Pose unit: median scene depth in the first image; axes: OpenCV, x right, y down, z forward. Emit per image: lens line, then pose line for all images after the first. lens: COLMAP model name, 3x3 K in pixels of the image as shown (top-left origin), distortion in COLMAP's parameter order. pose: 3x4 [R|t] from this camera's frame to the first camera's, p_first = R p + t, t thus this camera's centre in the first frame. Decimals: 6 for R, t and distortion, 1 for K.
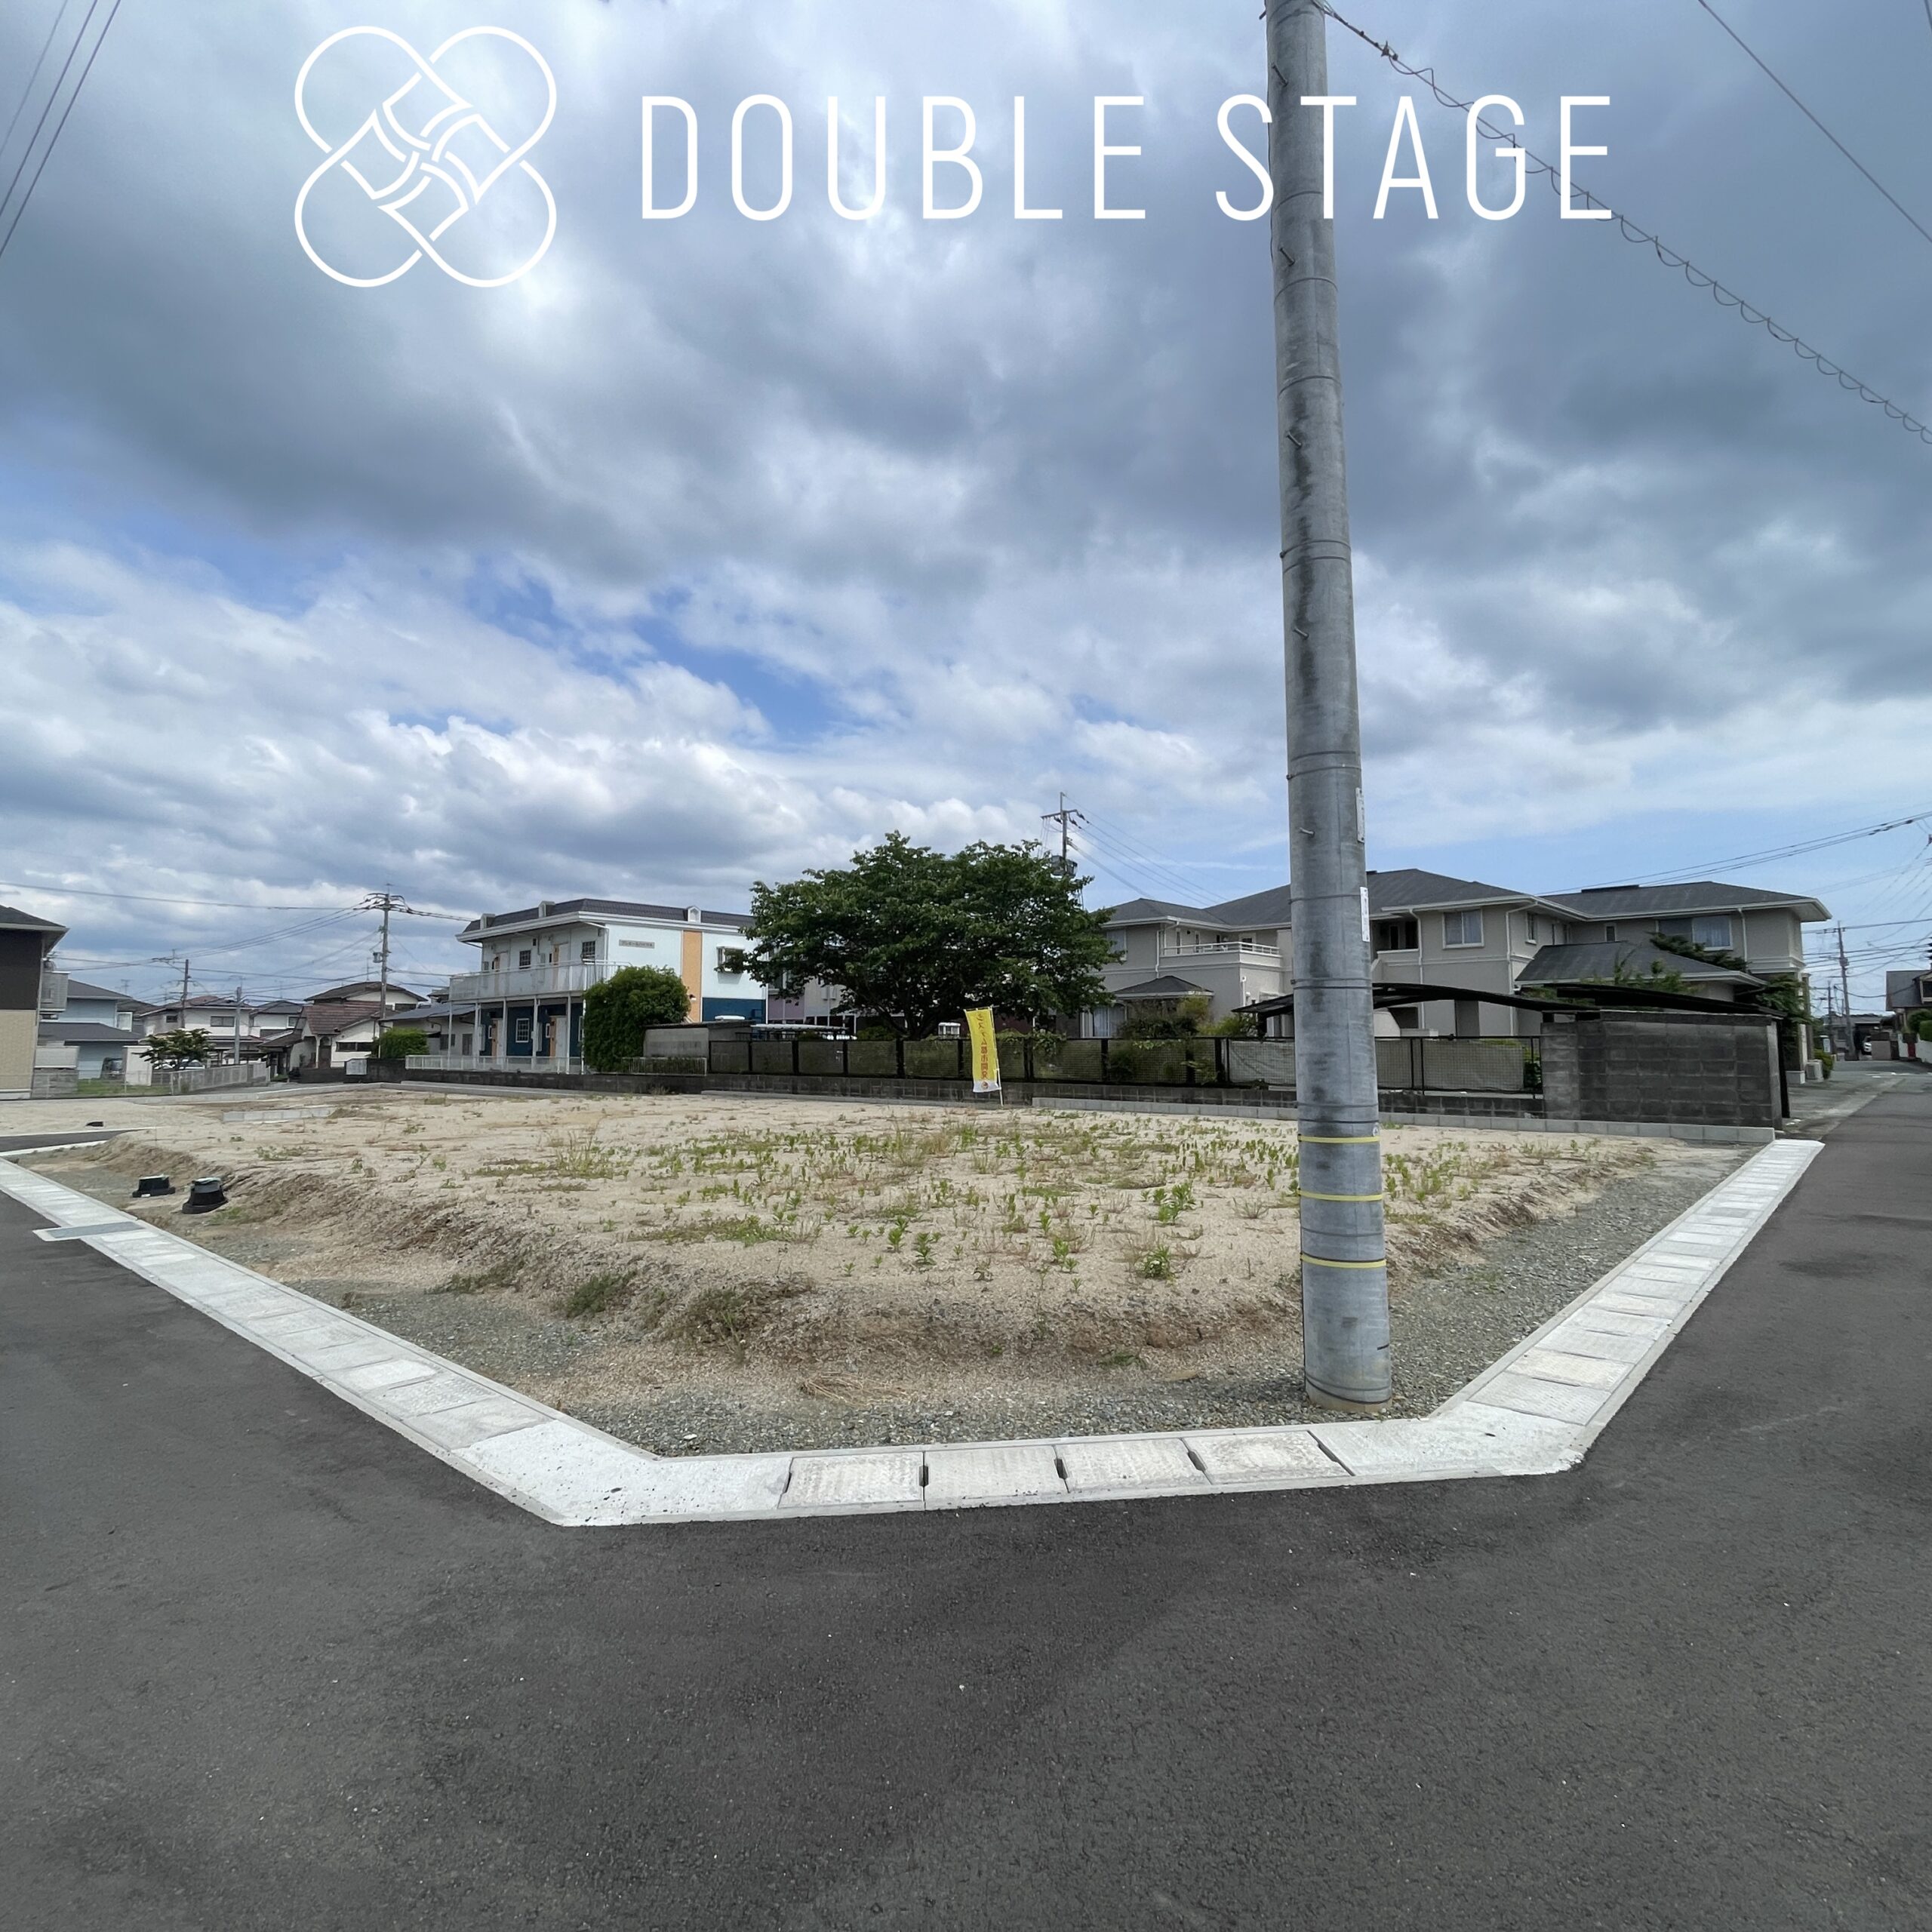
lens RADIAL K [[1025.0, 0, 1038.4], [0, 1025.0, 906.1], [0, 0, 1]] dist [0.000451, -0.002205]
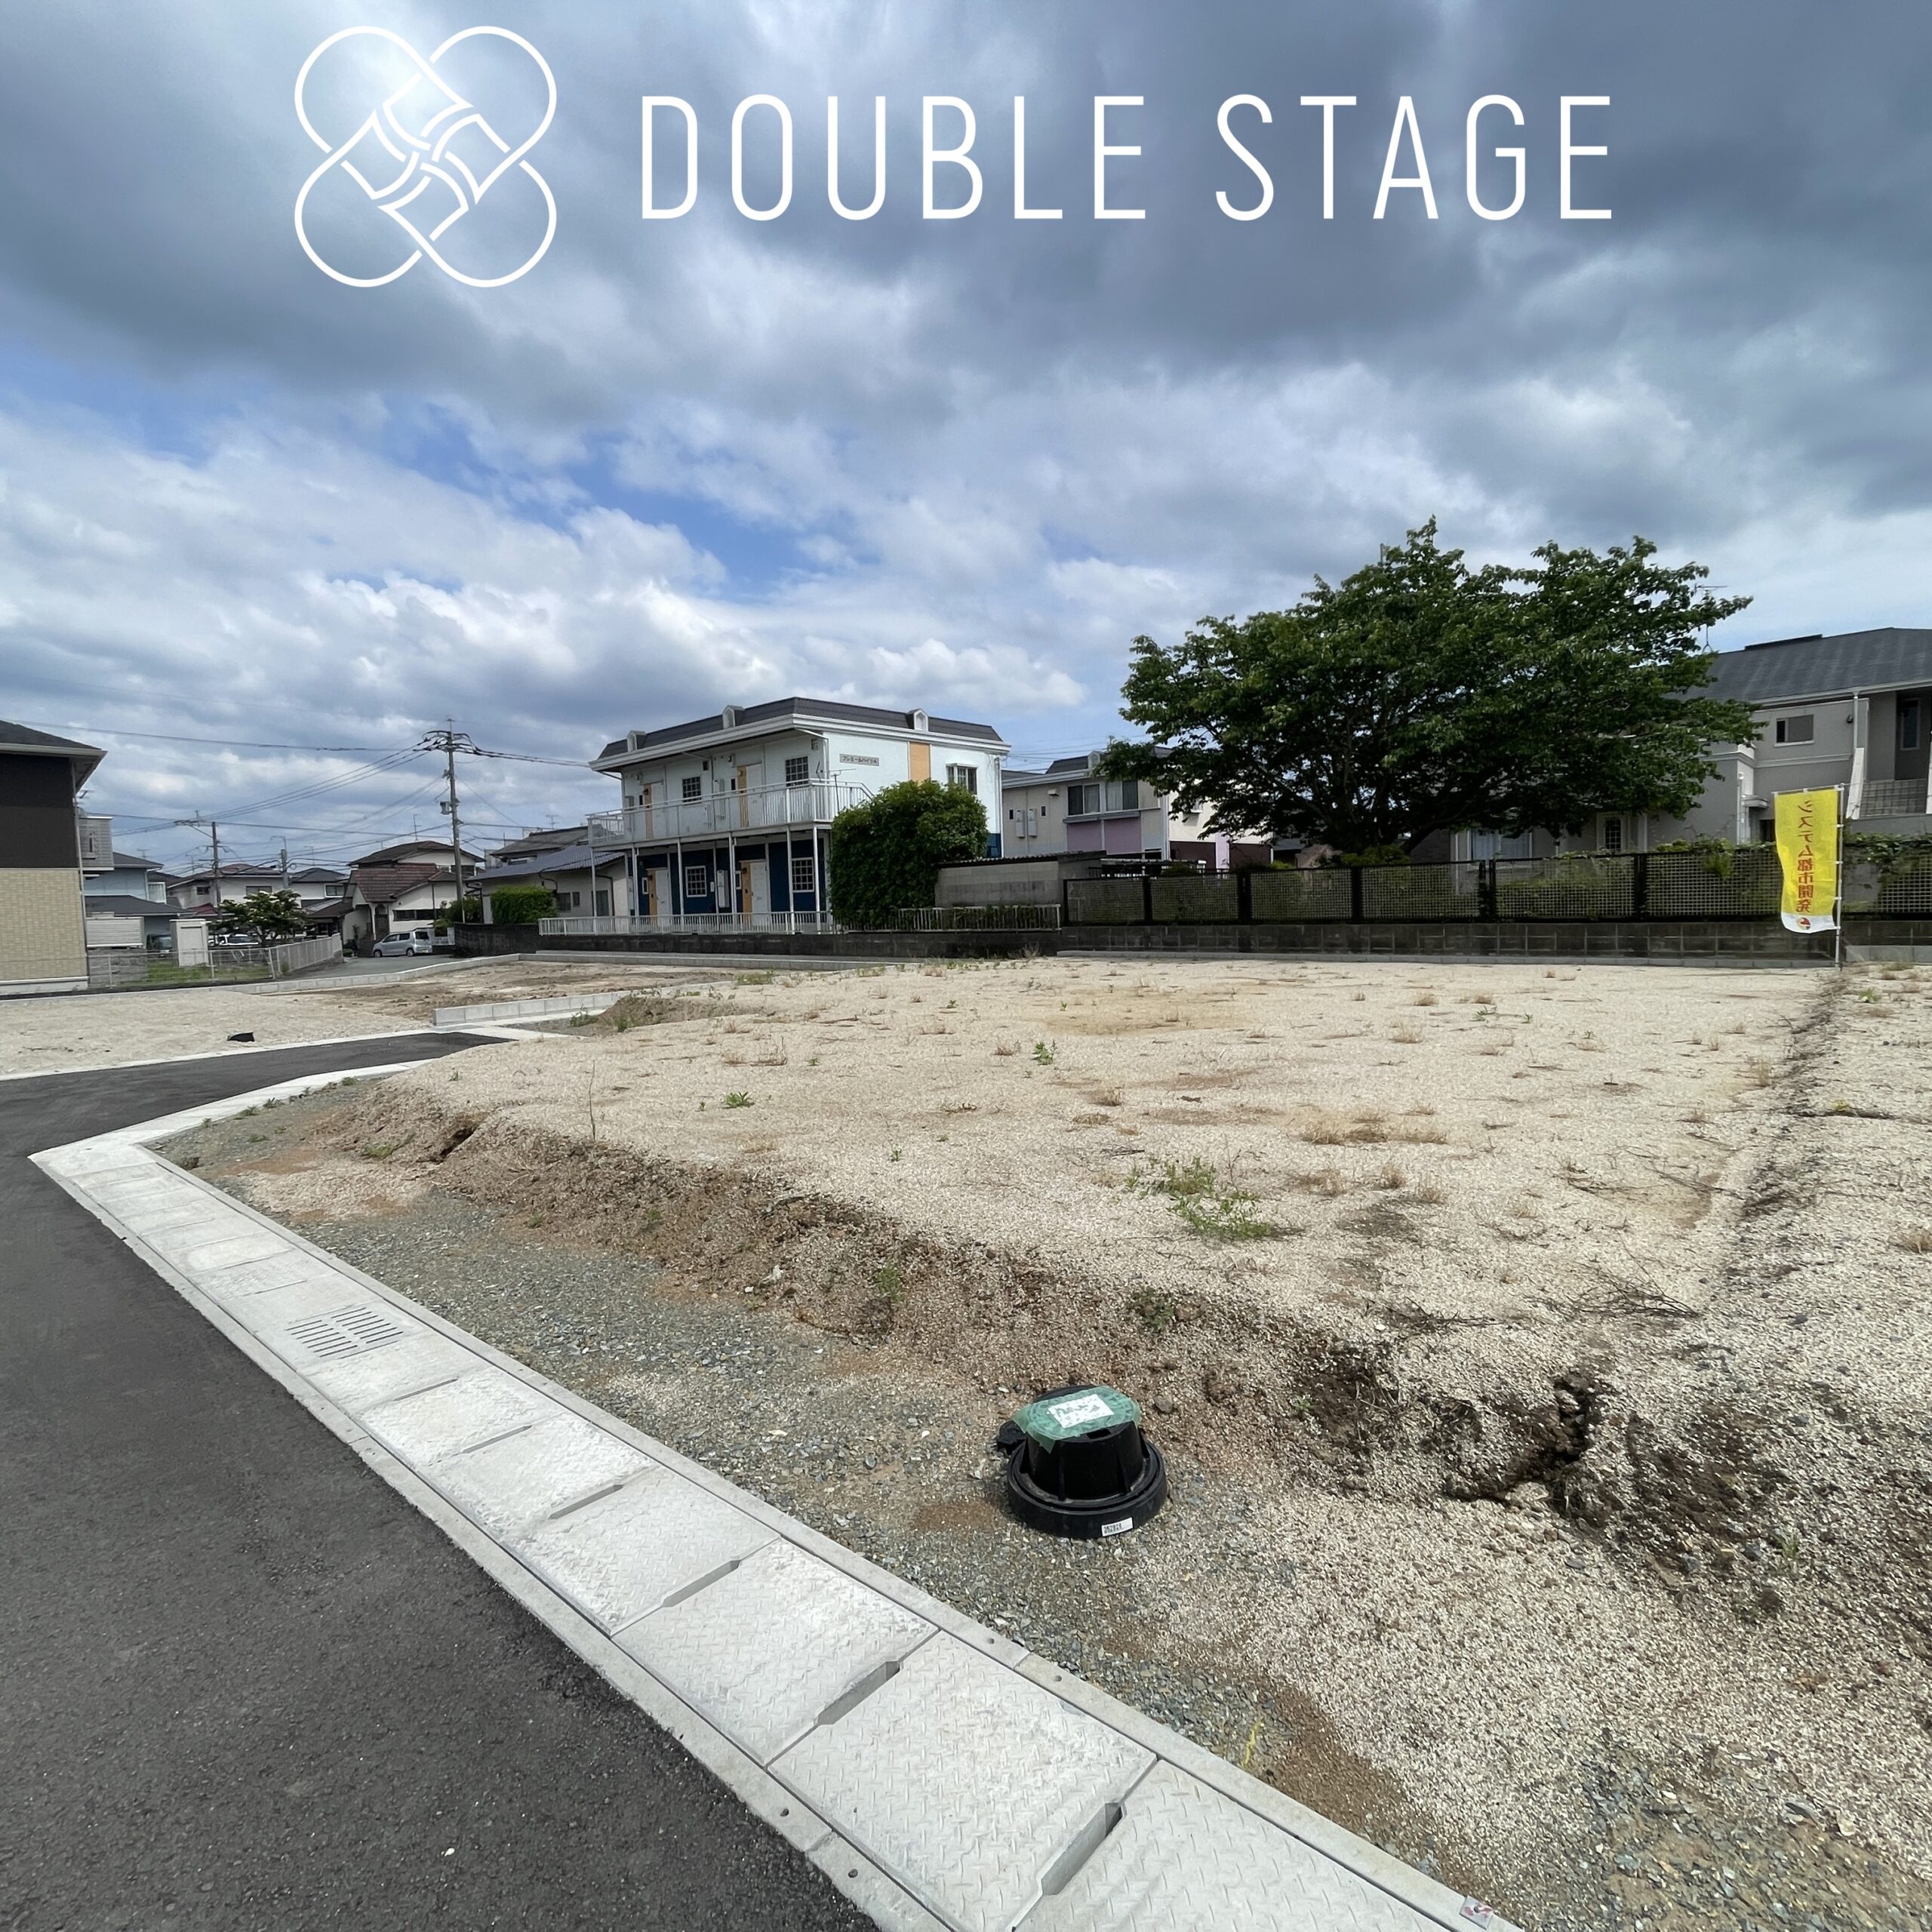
lens RADIAL K [[1025.0, 0, 984.7], [0, 1025.0, 954.5], [0, 0, 1]] dist [0.000451, -0.002205]
pose [[0.999403, -0.026514, -0.022169, -0.188265], [0.030157, 0.982340, 0.184657, 0.026850], [0.016882, -0.185216, 0.982553, 0.160082]]
